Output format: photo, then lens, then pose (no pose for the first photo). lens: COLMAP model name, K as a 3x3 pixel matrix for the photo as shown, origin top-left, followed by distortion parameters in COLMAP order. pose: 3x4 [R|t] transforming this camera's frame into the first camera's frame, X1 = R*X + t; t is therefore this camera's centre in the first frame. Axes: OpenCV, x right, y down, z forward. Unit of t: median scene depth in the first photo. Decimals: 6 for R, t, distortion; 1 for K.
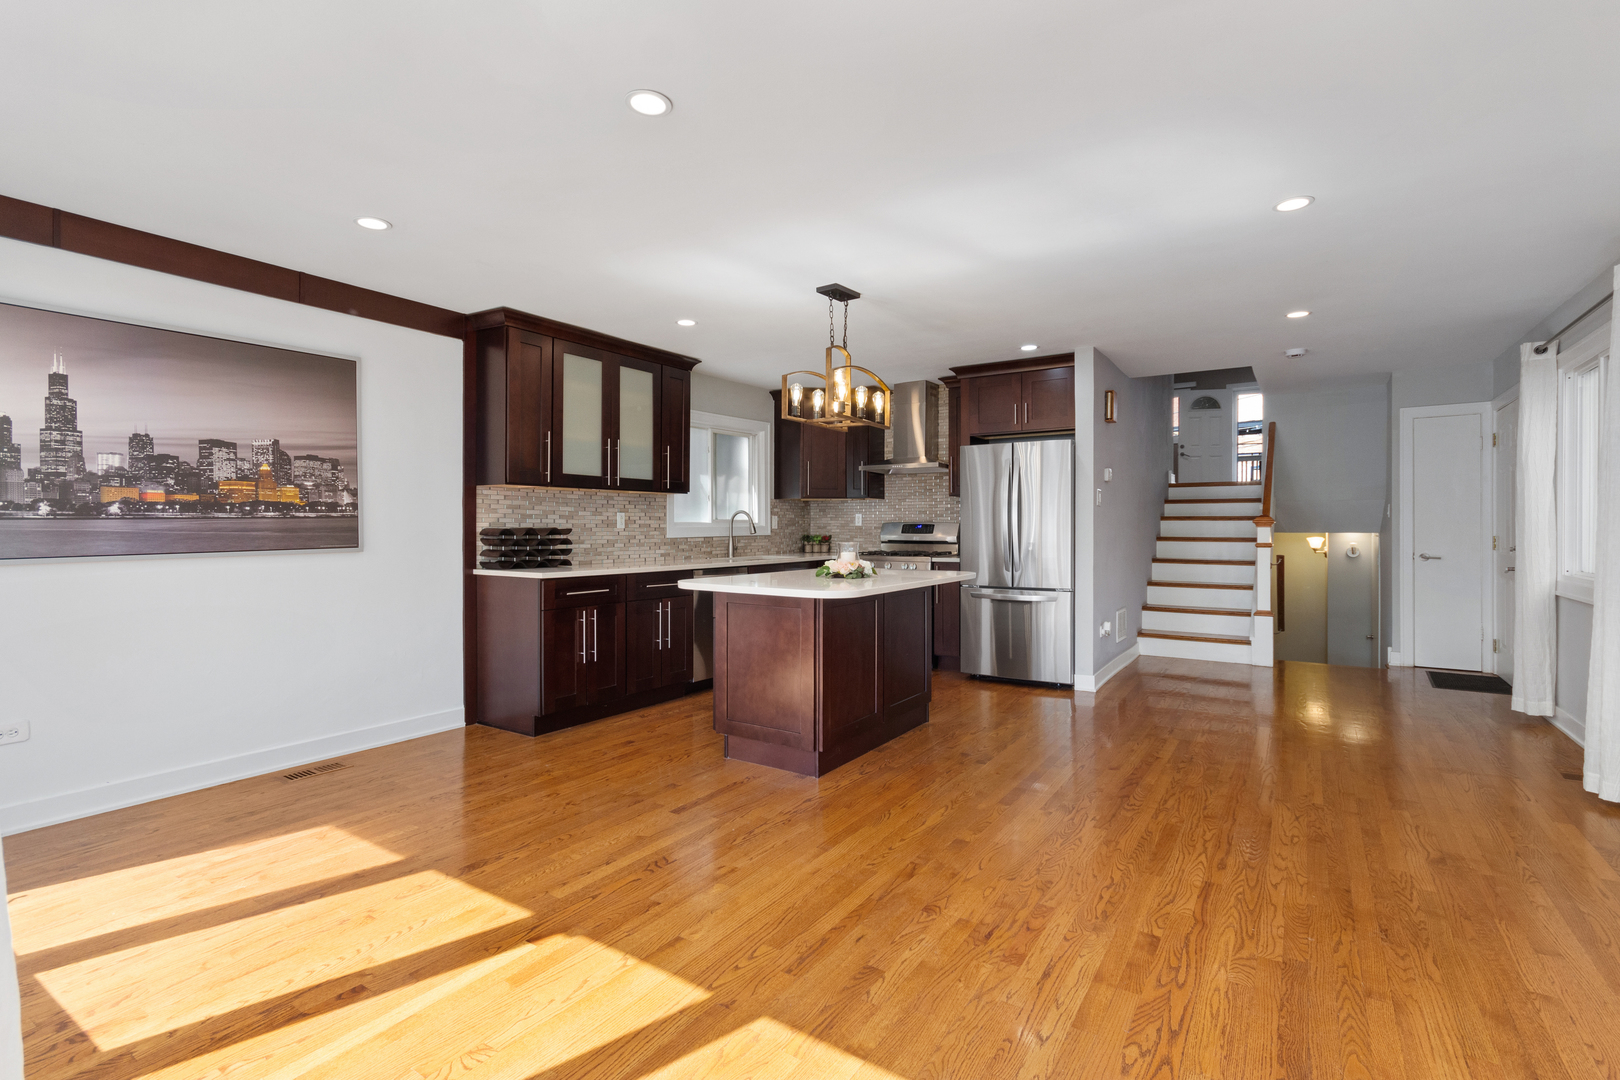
lens RADIAL K [[753.5, 0, 811.7], [0, 753.5, 532.7], [0, 0, 1]] dist [0.008634, 0.000460]
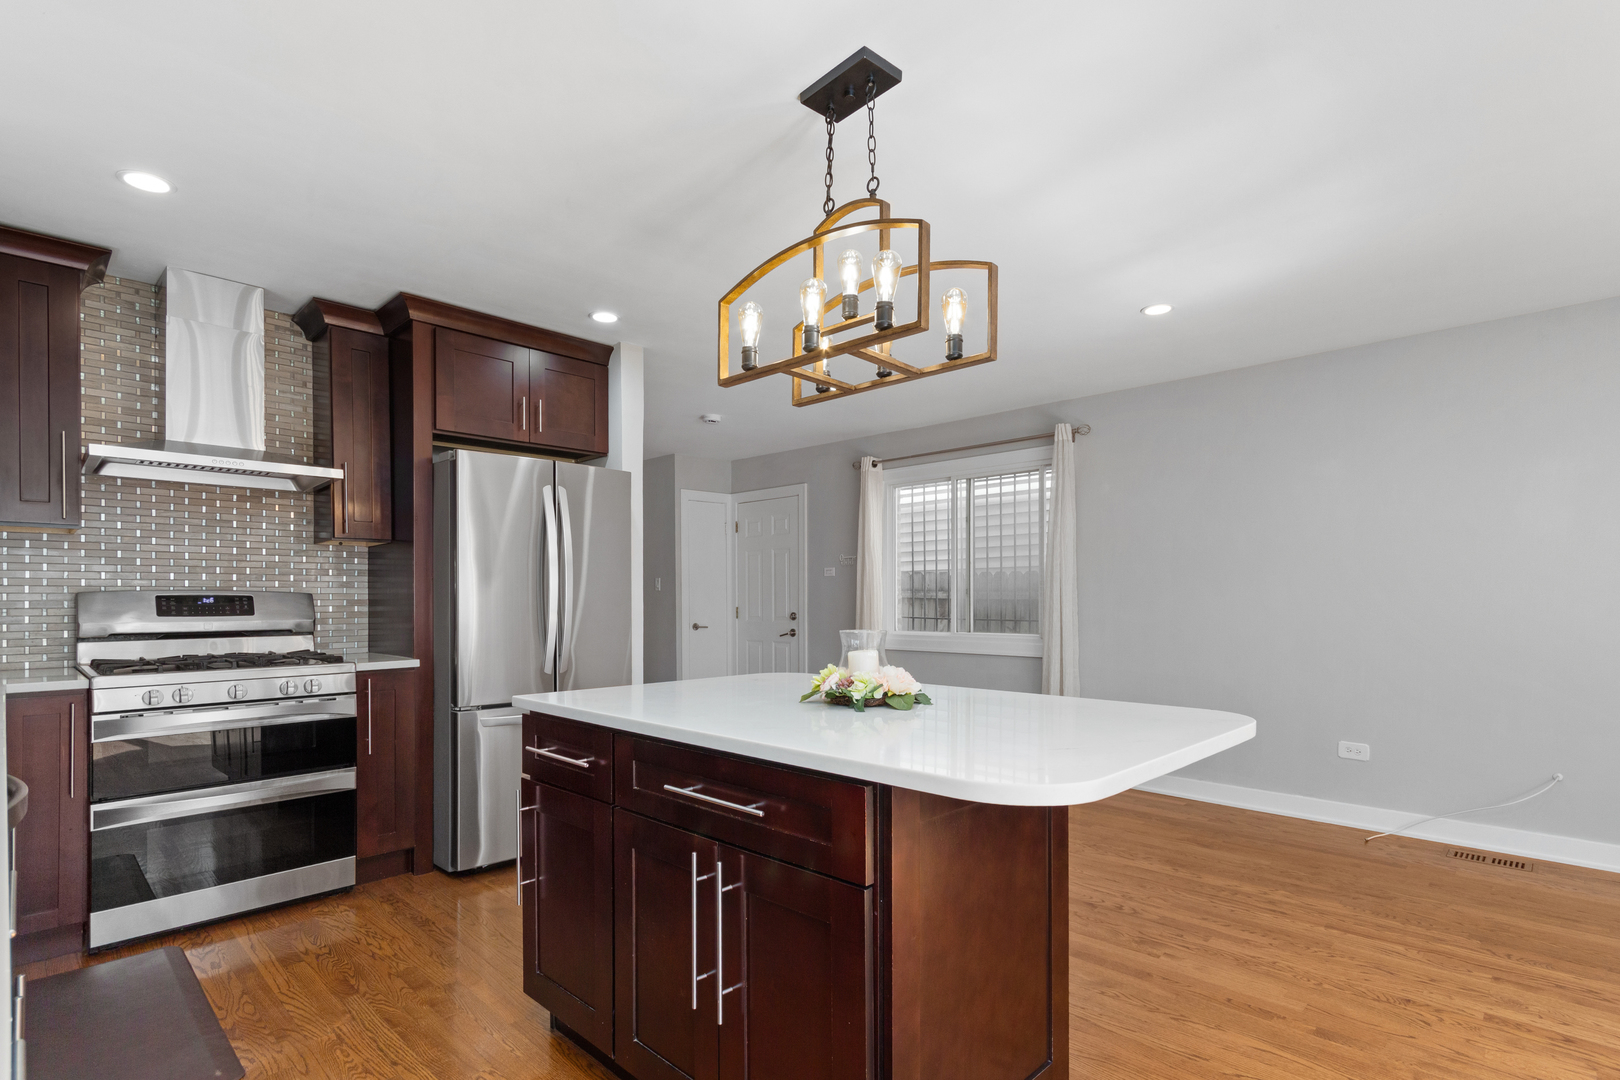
lens RADIAL K [[788.1, 0, 812.6], [0, 788.1, 602.6], [0, 0, 1]] dist [0.003784, 0.000828]
pose [[0.182093, -0.005150, 0.983268, -0.380634], [0.012020, 0.999923, 0.003011, -0.005754], [-0.983208, 0.011270, 0.182141, 0.806340]]
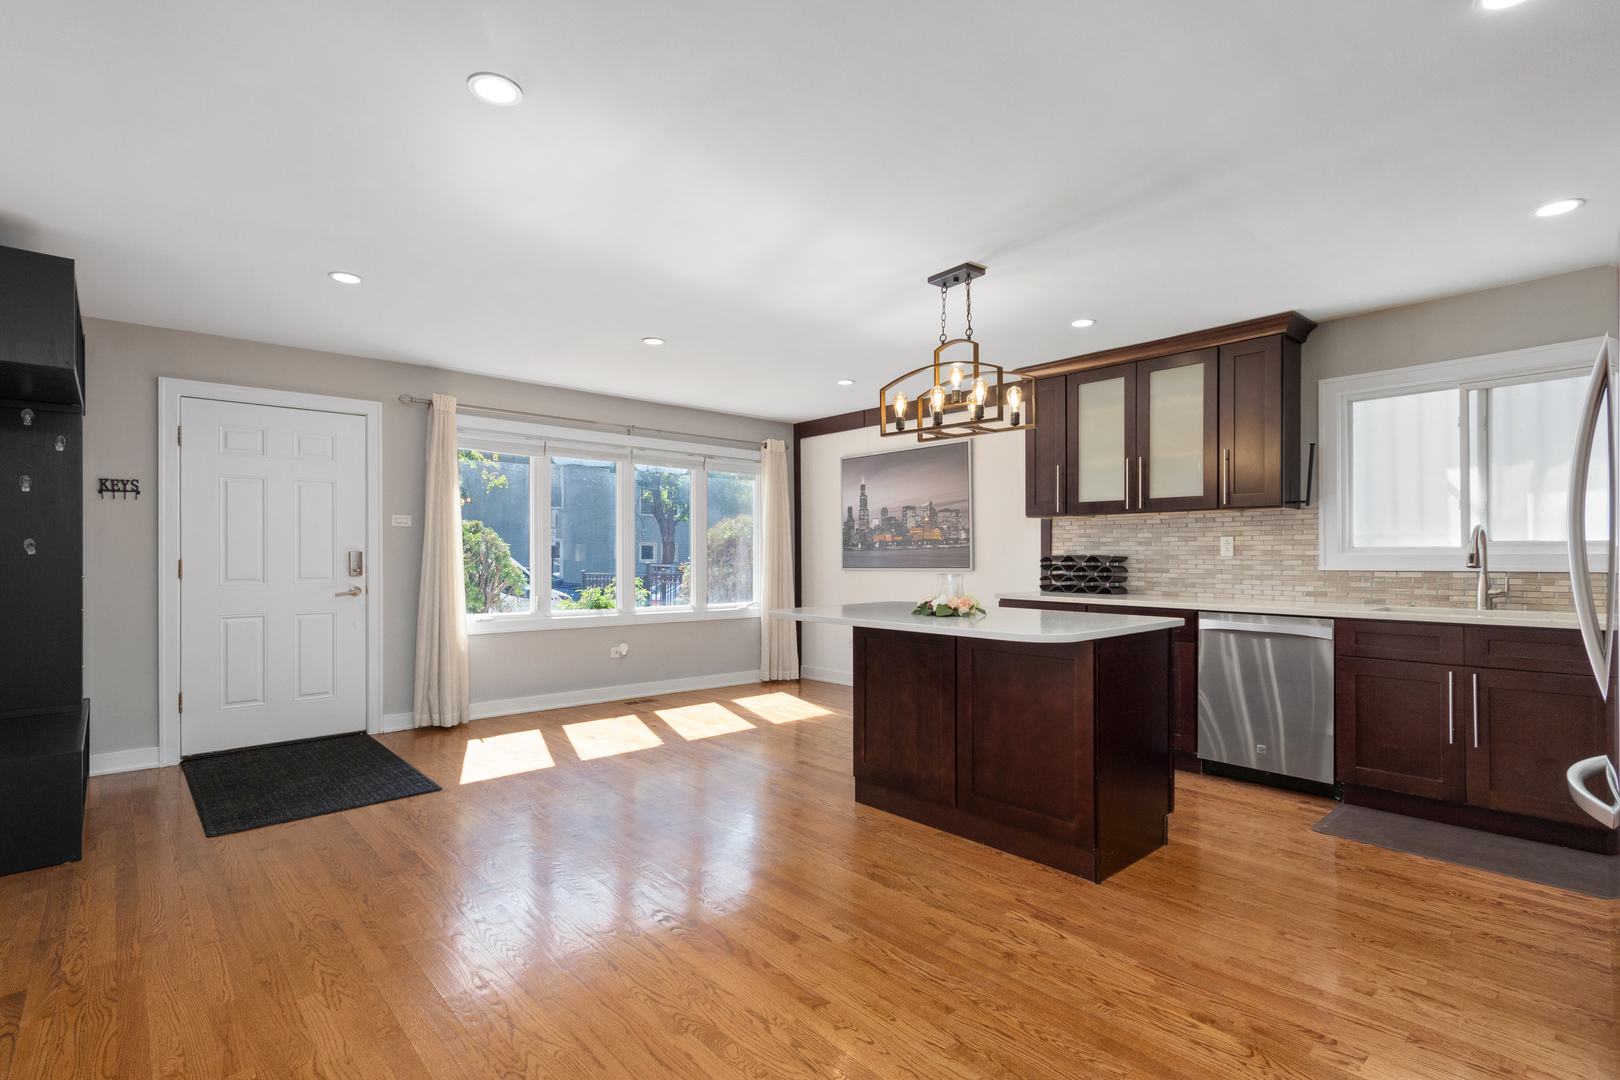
lens RADIAL K [[764.8, 0, 807.3], [0, 764.8, 552.4], [0, 0, 1]] dist [0.001359, 0.000251]
pose [[-0.253426, -0.000877, -0.967354, 0.775290], [-0.007802, 0.999969, 0.001138, -0.008550], [0.967323, 0.007836, -0.253425, 0.908344]]
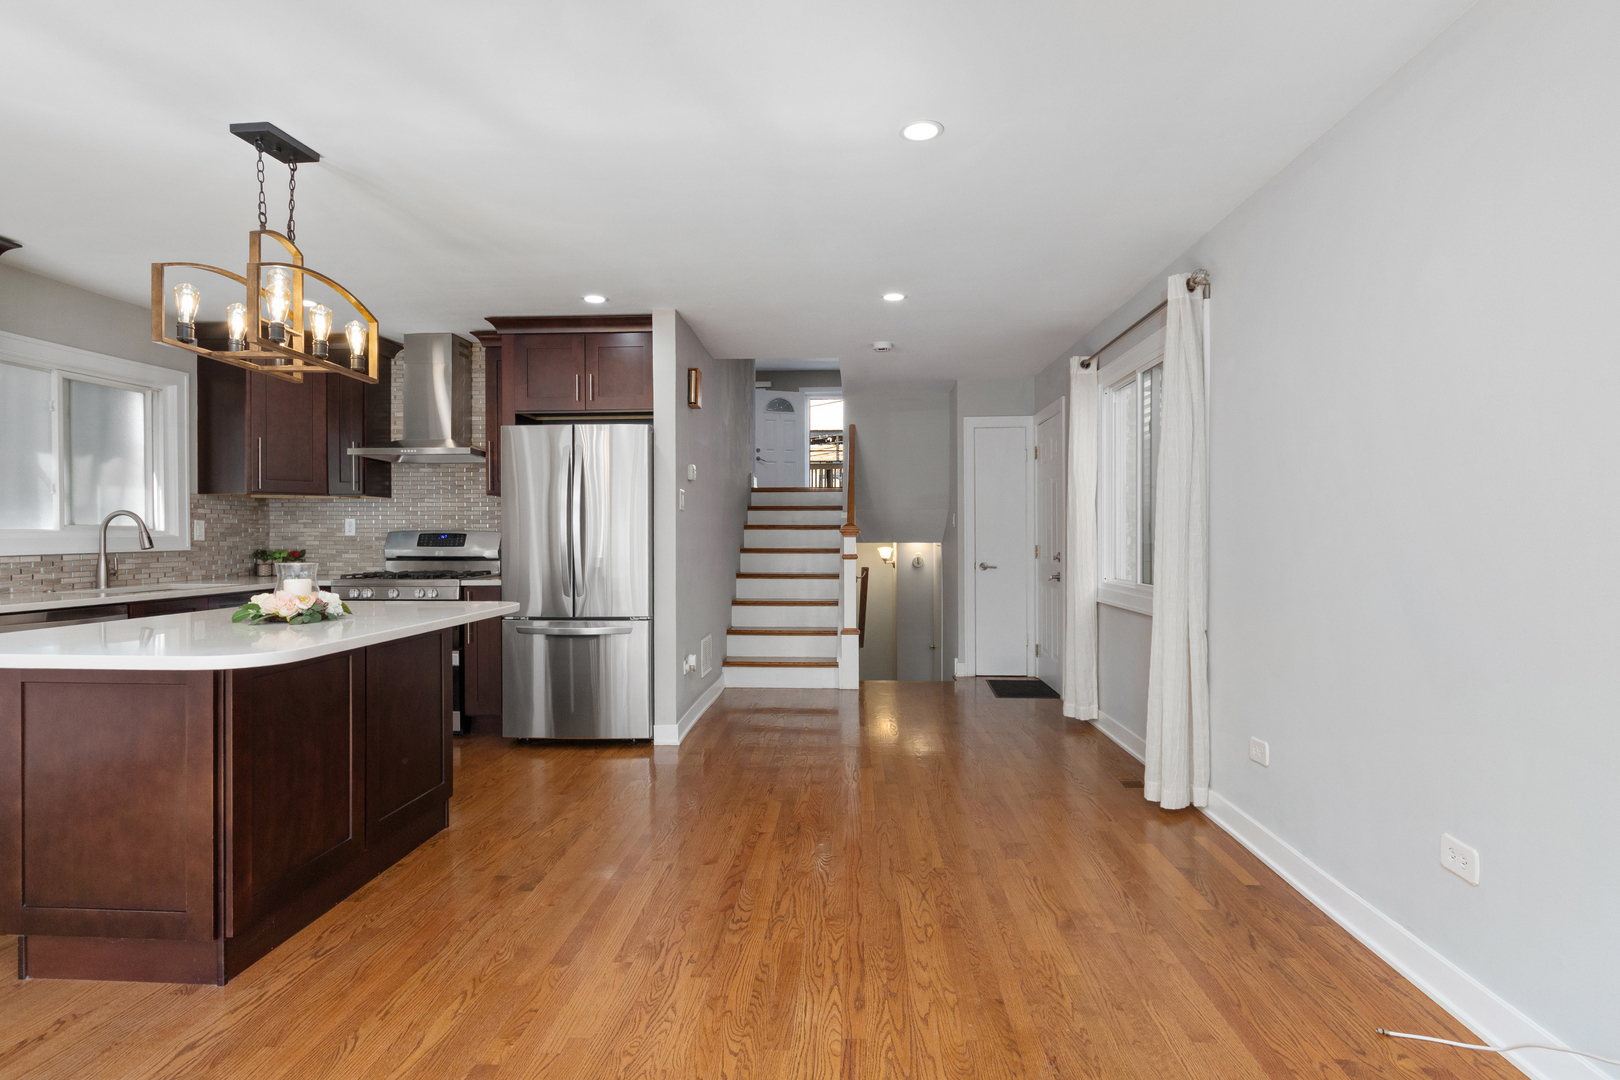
lens RADIAL K [[854.9, 0, 810.0], [0, 854.9, 540.0], [0, 0, 1]] dist [0.004783, 0.000891]
pose [[0.864412, -0.003105, 0.502774, 0.049694], [0.005463, 0.999980, -0.003217, -0.000839], [-0.502754, 0.005528, 0.864412, 0.174146]]
